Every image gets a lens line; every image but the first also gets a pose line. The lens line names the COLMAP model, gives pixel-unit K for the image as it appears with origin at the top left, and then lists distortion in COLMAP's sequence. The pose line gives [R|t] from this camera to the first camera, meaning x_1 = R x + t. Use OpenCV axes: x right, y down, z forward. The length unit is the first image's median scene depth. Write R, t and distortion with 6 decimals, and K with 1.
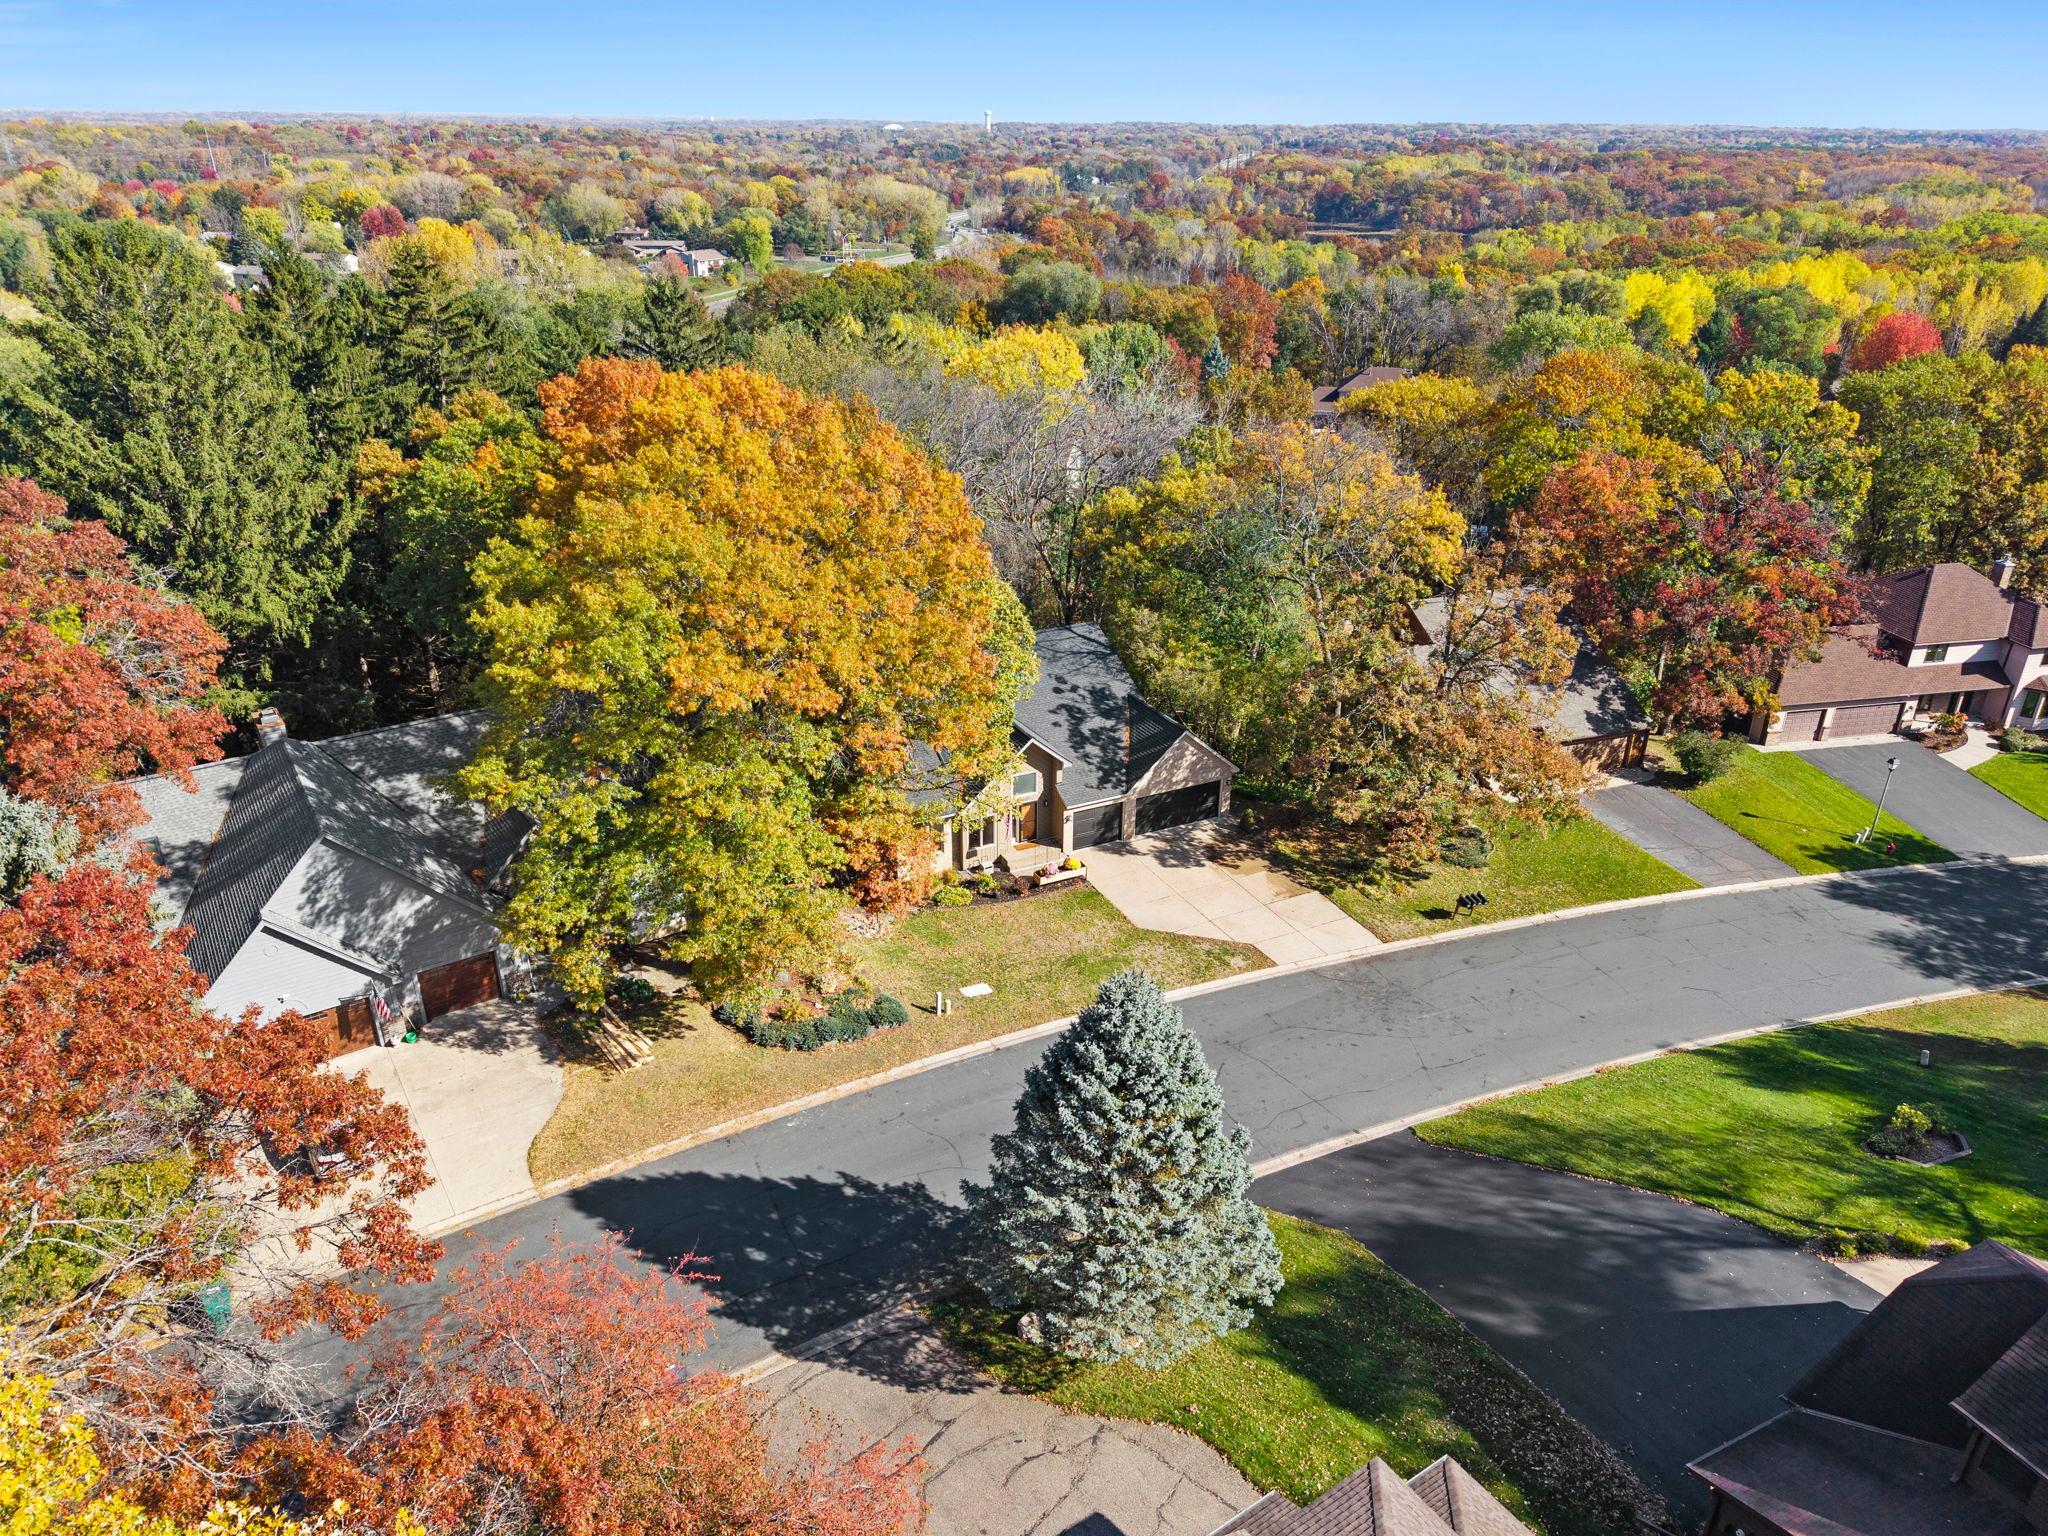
lens RADIAL K [[1385.8, 0, 1033.0], [0, 1385.8, 765.6], [0, 0, 1]] dist [0.008740, -0.003466]
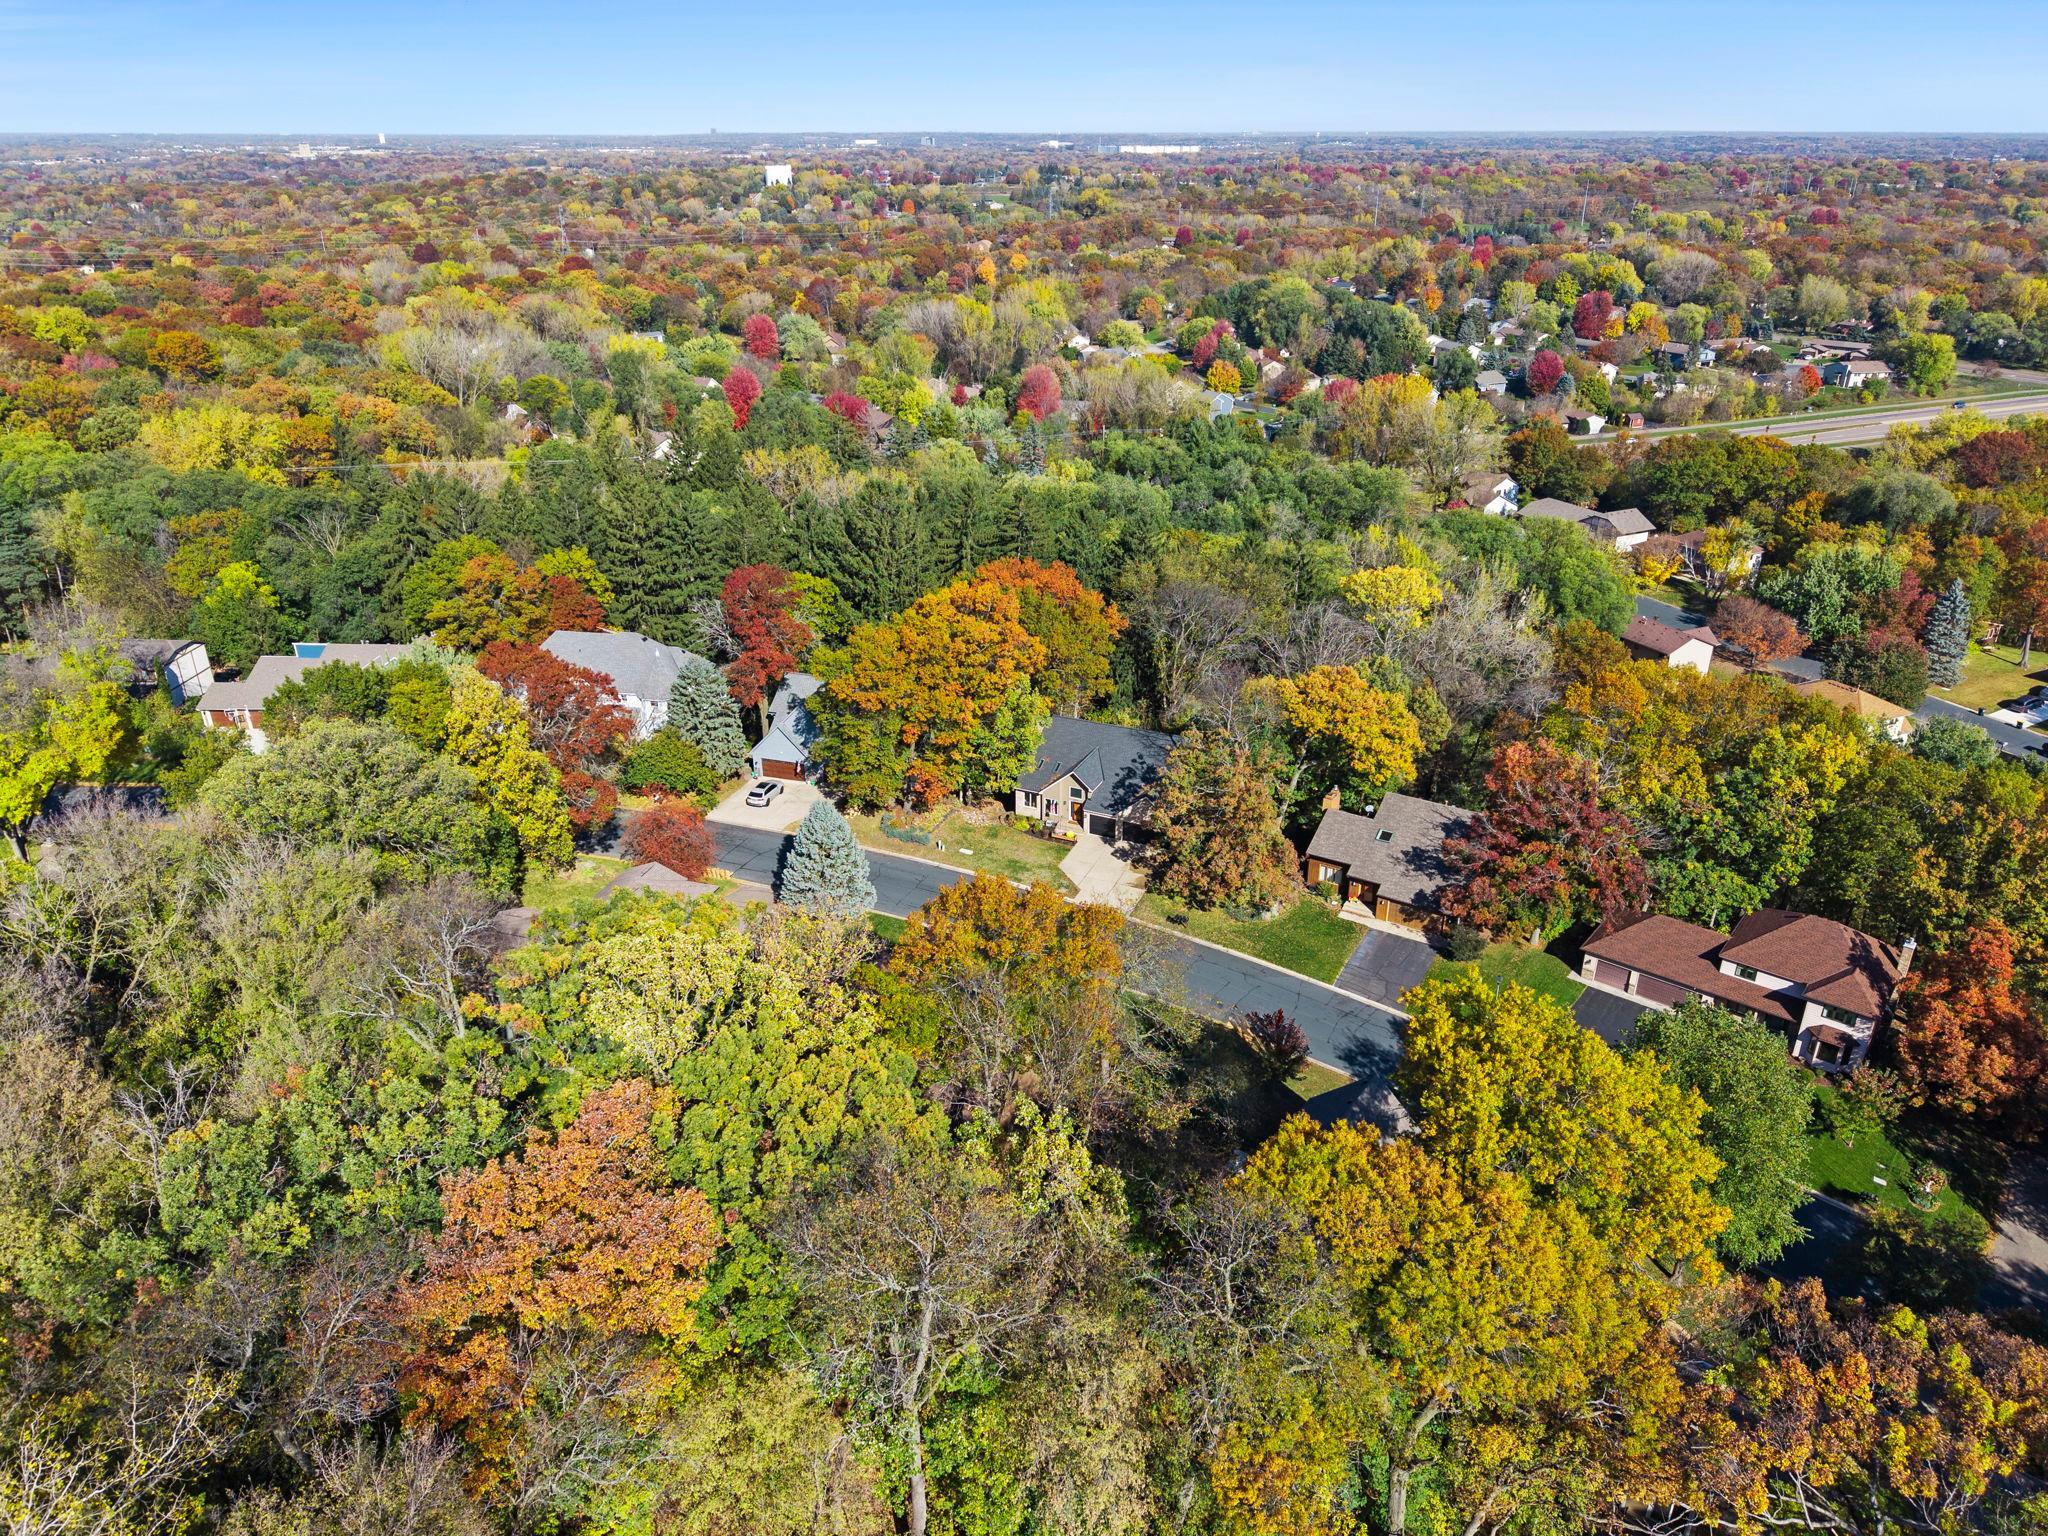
lens RADIAL K [[1400.1, 0, 1001.1], [0, 1400.1, 766.7], [0, 0, 1]] dist [0.013282, -0.004946]
pose [[0.609346, 0.316901, -0.726823, 1.373257], [-0.324713, 0.936002, 0.135875, -0.259554], [0.723366, 0.153214, 0.673251, -0.487556]]
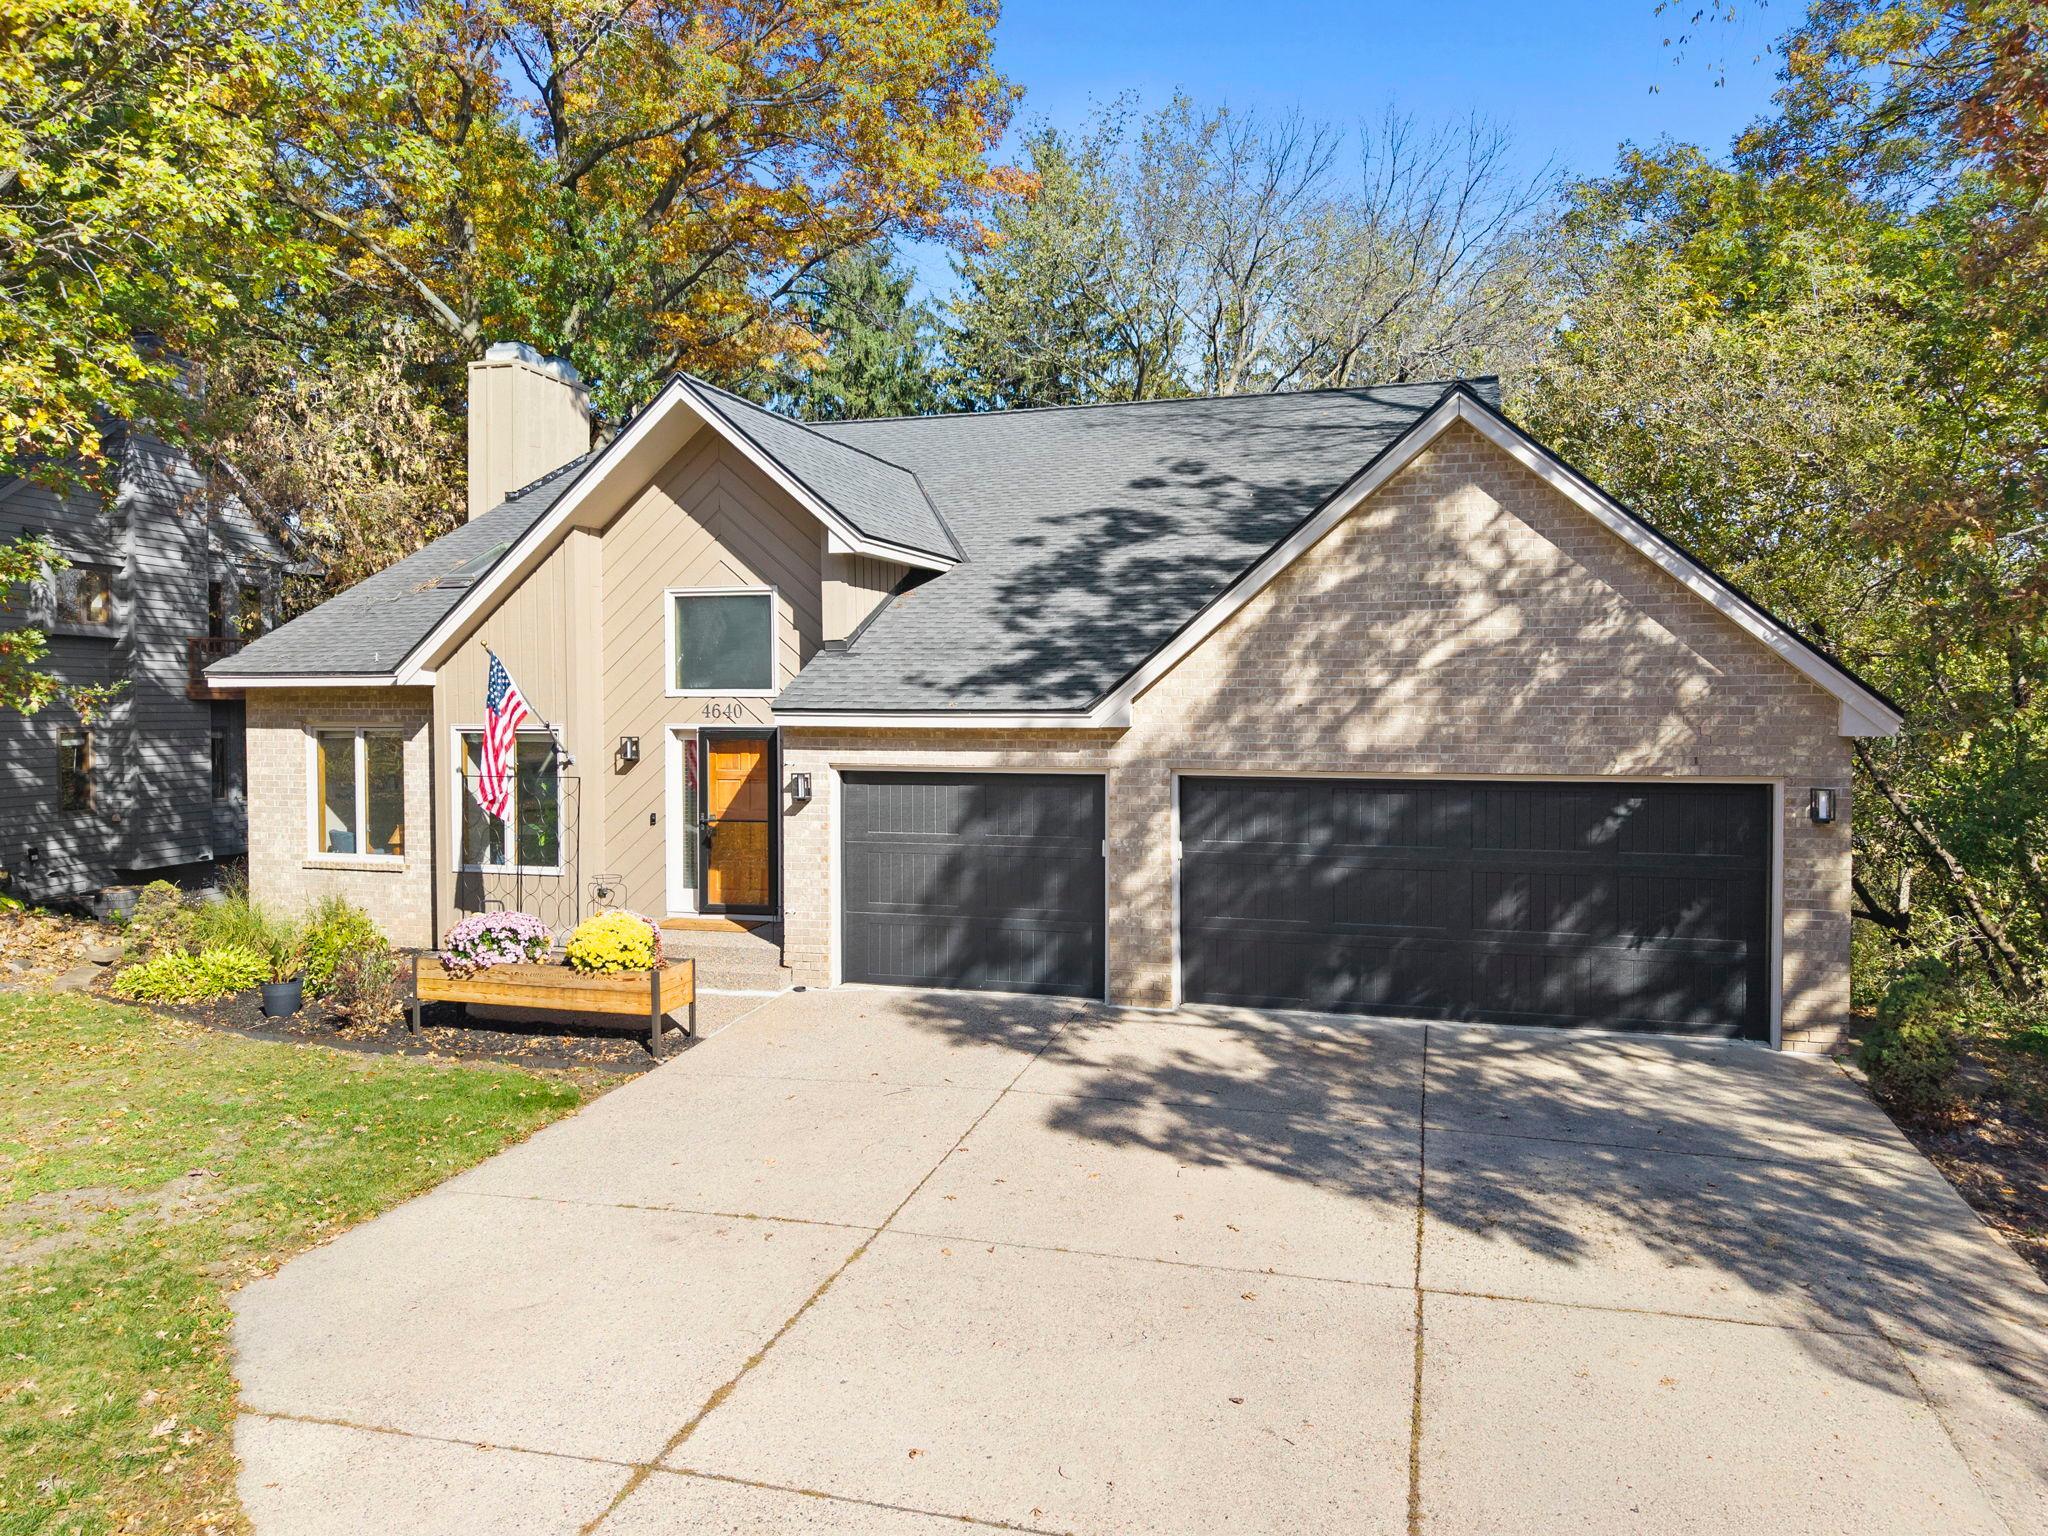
lens RADIAL K [[1410.3, 0, 1022.5], [0, 1410.3, 765.7], [0, 0, 1]] dist [0.010583, -0.005299]
pose [[0.720622, 0.016955, -0.693121, 0.187310], [-0.283319, 0.919626, -0.272064, 0.079154], [0.632799, 0.392429, 0.667506, 0.832775]]
